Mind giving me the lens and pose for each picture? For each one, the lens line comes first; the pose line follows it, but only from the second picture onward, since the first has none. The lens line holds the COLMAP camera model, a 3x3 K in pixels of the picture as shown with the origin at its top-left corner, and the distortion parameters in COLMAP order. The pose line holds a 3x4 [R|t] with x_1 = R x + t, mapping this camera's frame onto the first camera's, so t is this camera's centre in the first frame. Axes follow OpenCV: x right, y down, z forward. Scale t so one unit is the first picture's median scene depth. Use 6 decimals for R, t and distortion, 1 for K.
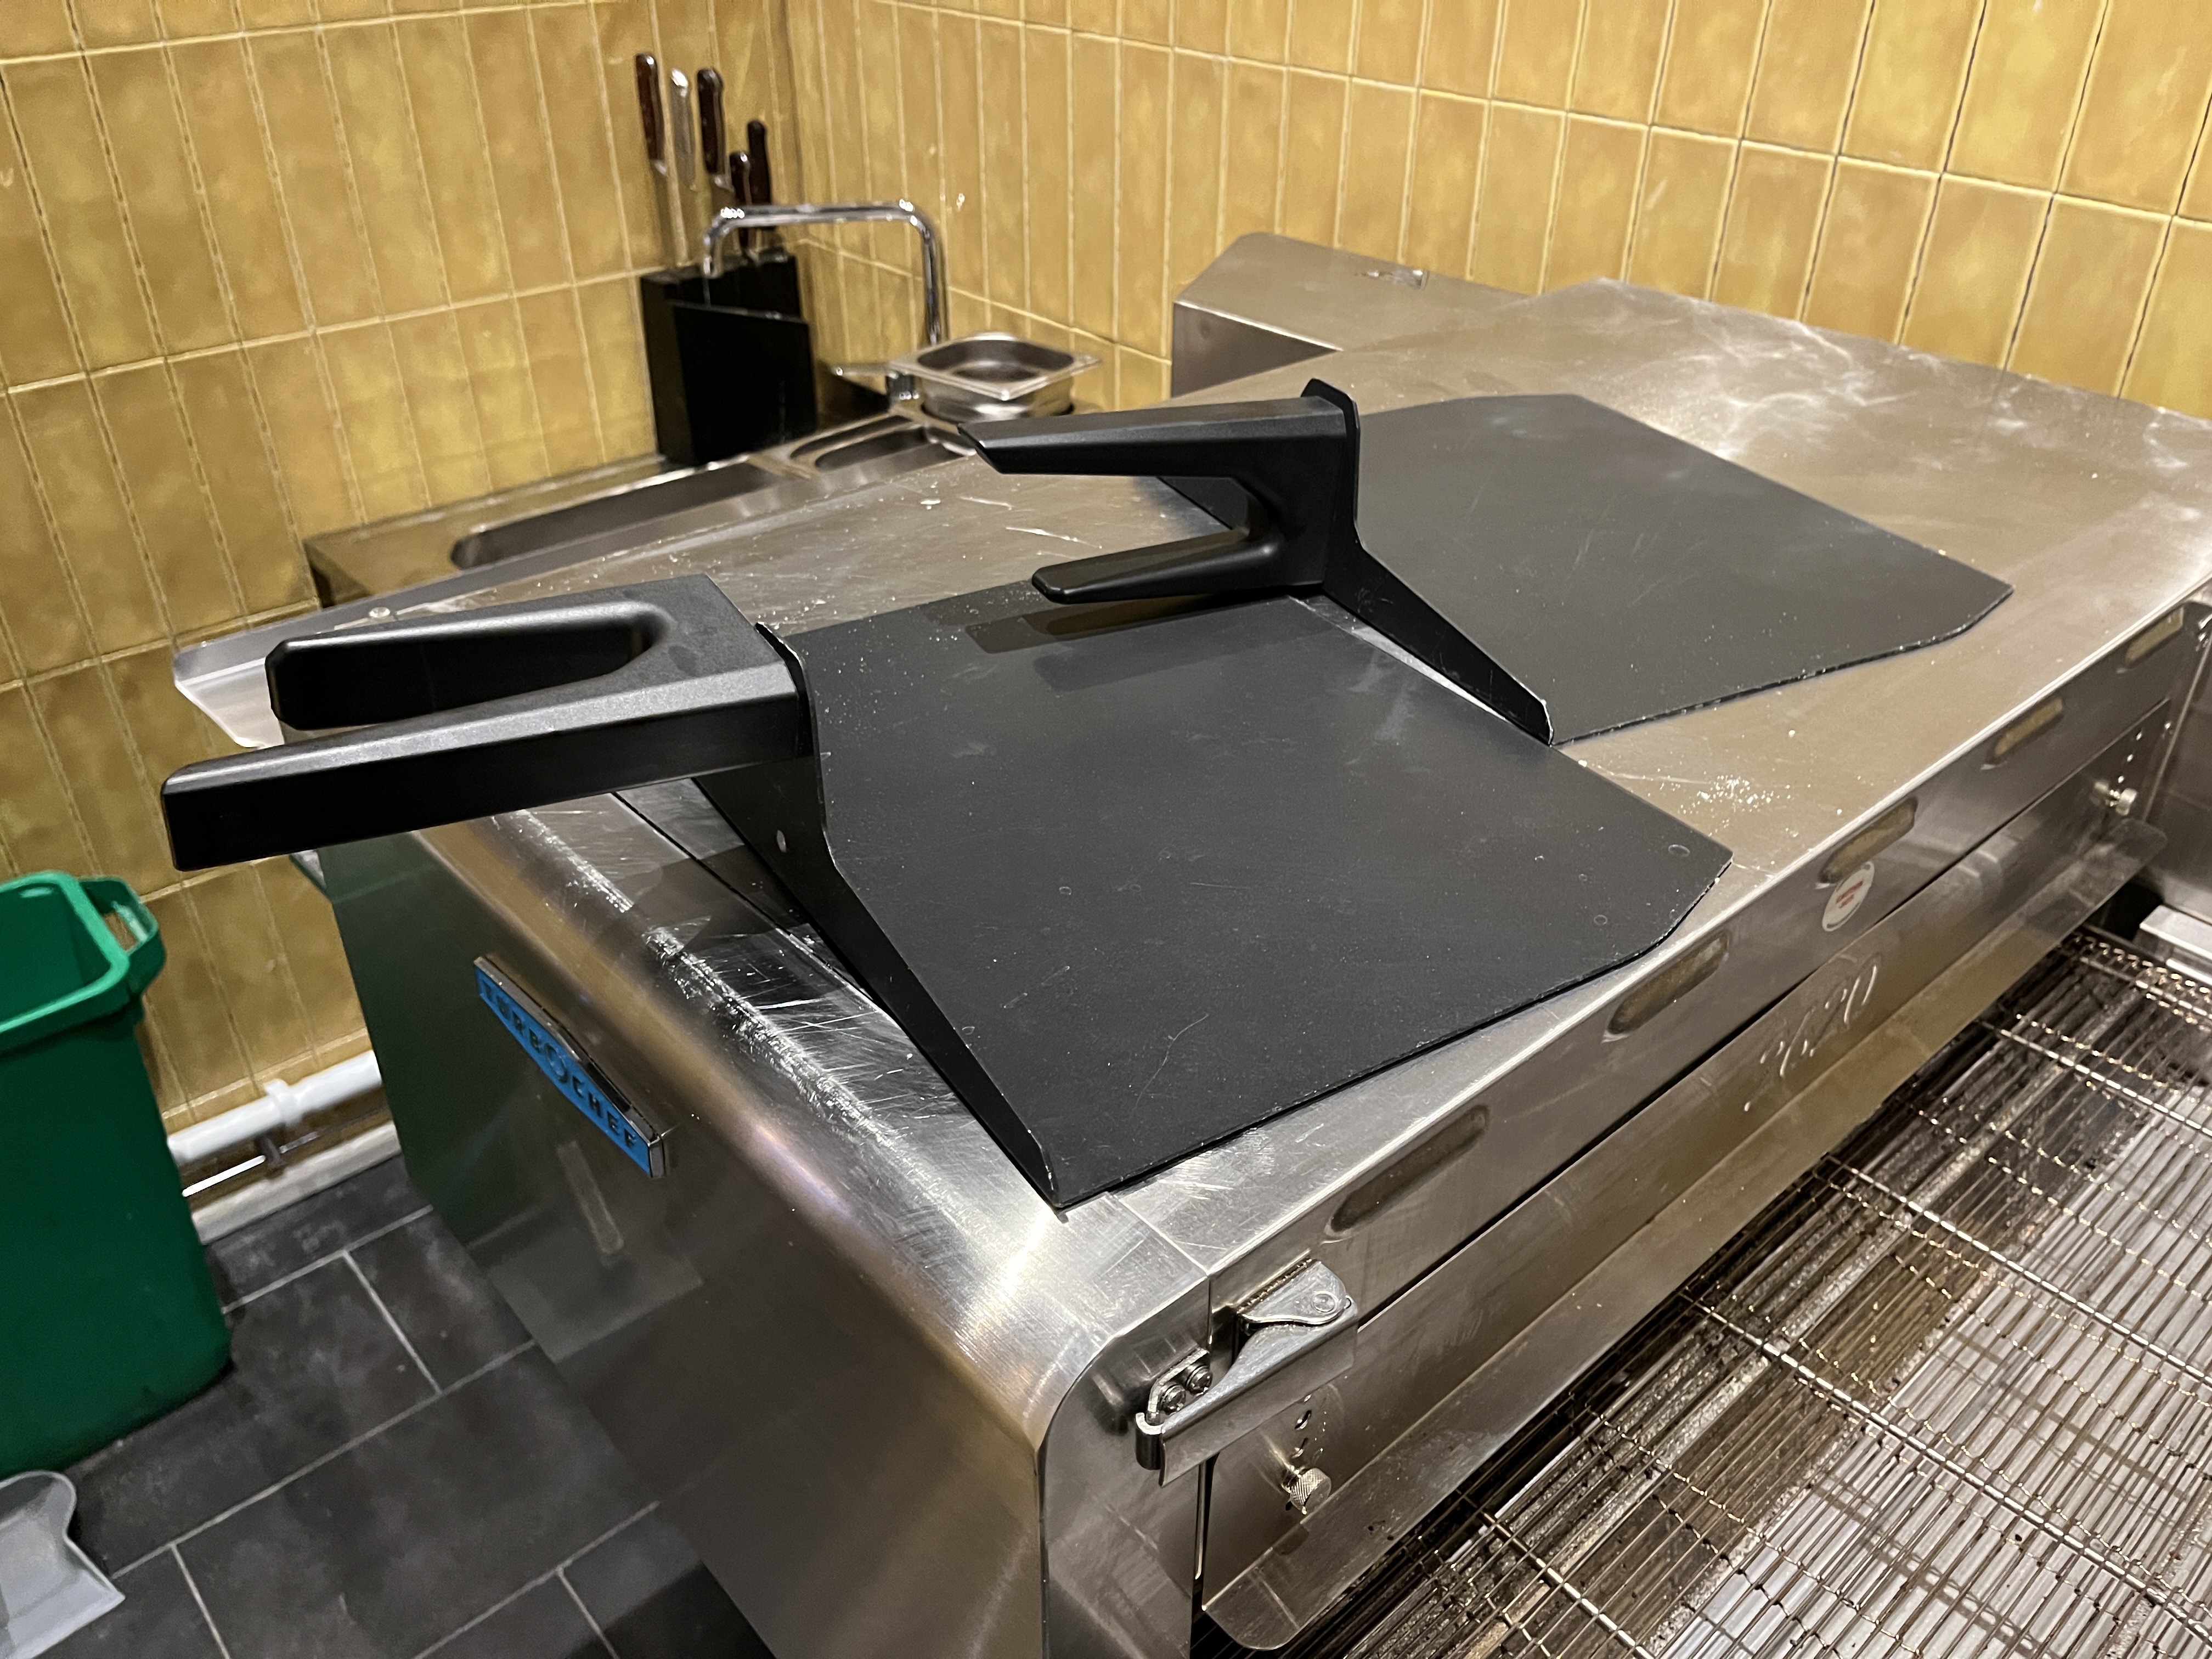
lens RADIAL K [[1758.1, 0, 1129.1], [0, 1758.1, 819.0], [0, 0, 1]] dist [0.045400, -0.100548]
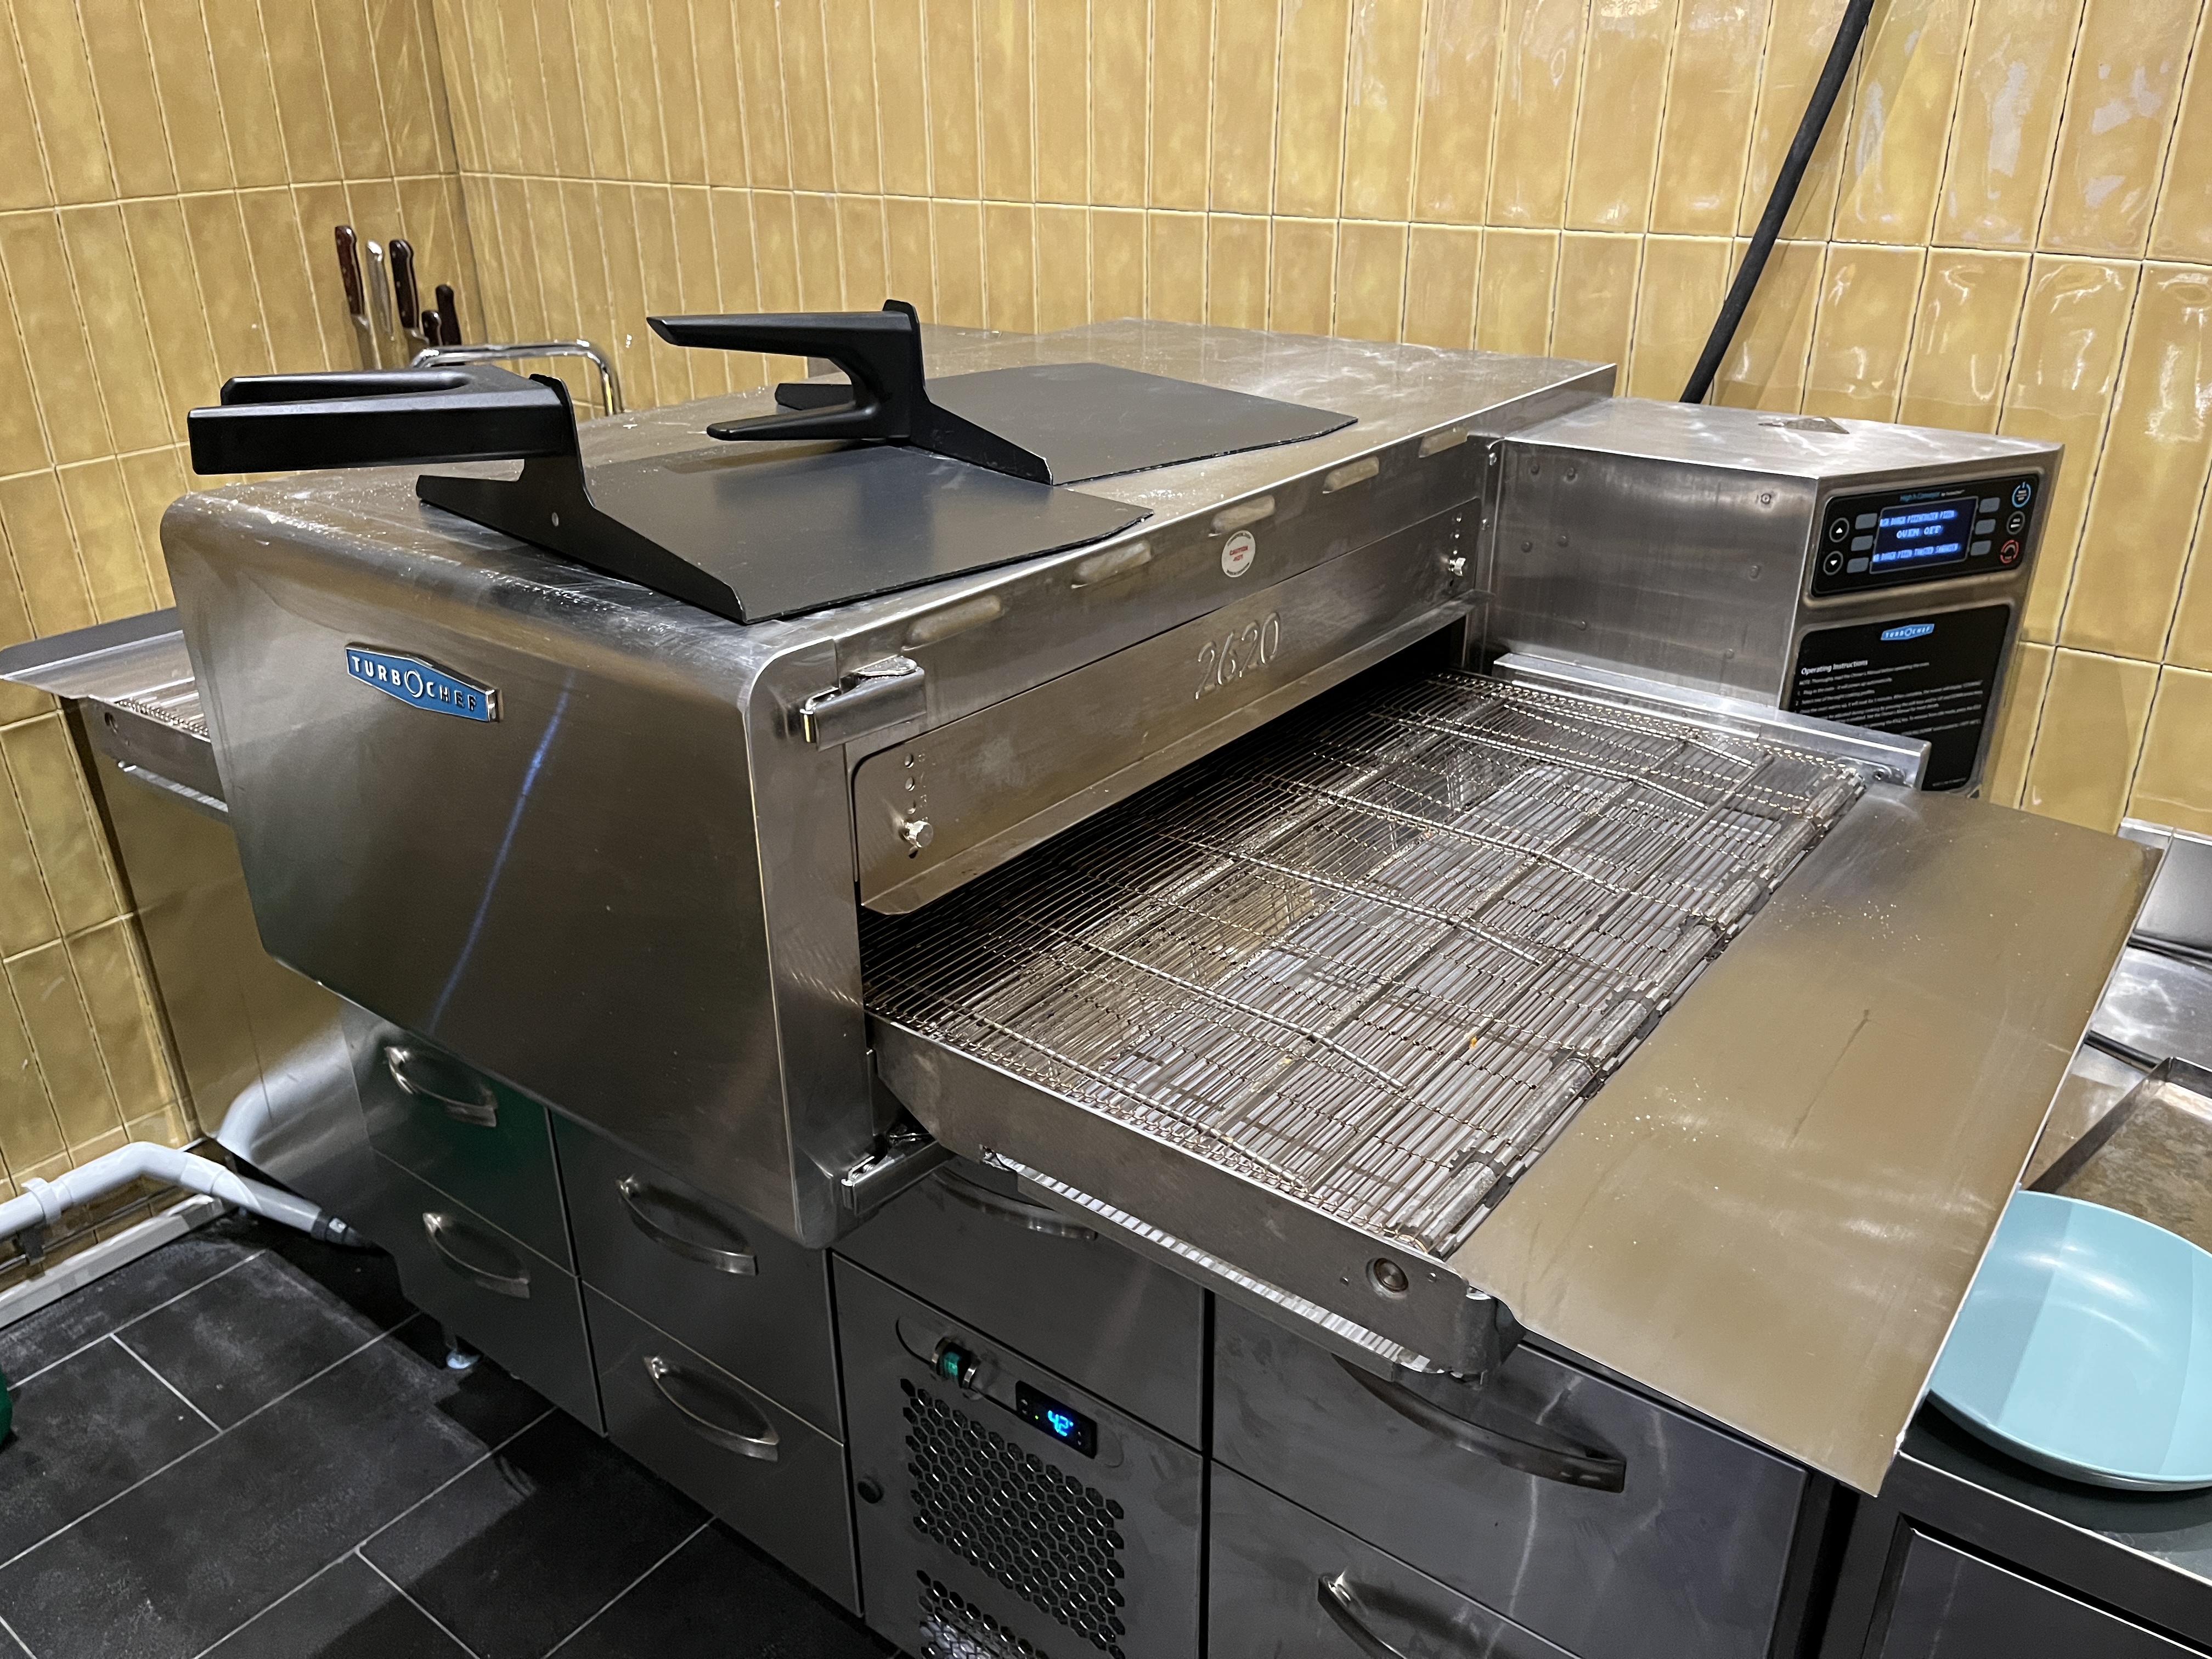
lens RADIAL K [[1758.1, 0, 1153.9], [0, 1758.1, 849.4], [0, 0, 1]] dist [0.045400, -0.100548]
pose [[0.979220, -0.096868, 0.178170, 0.005772], [0.117457, 0.987092, -0.108873, 0.173695], [-0.165323, 0.127538, 0.977958, -0.194240]]
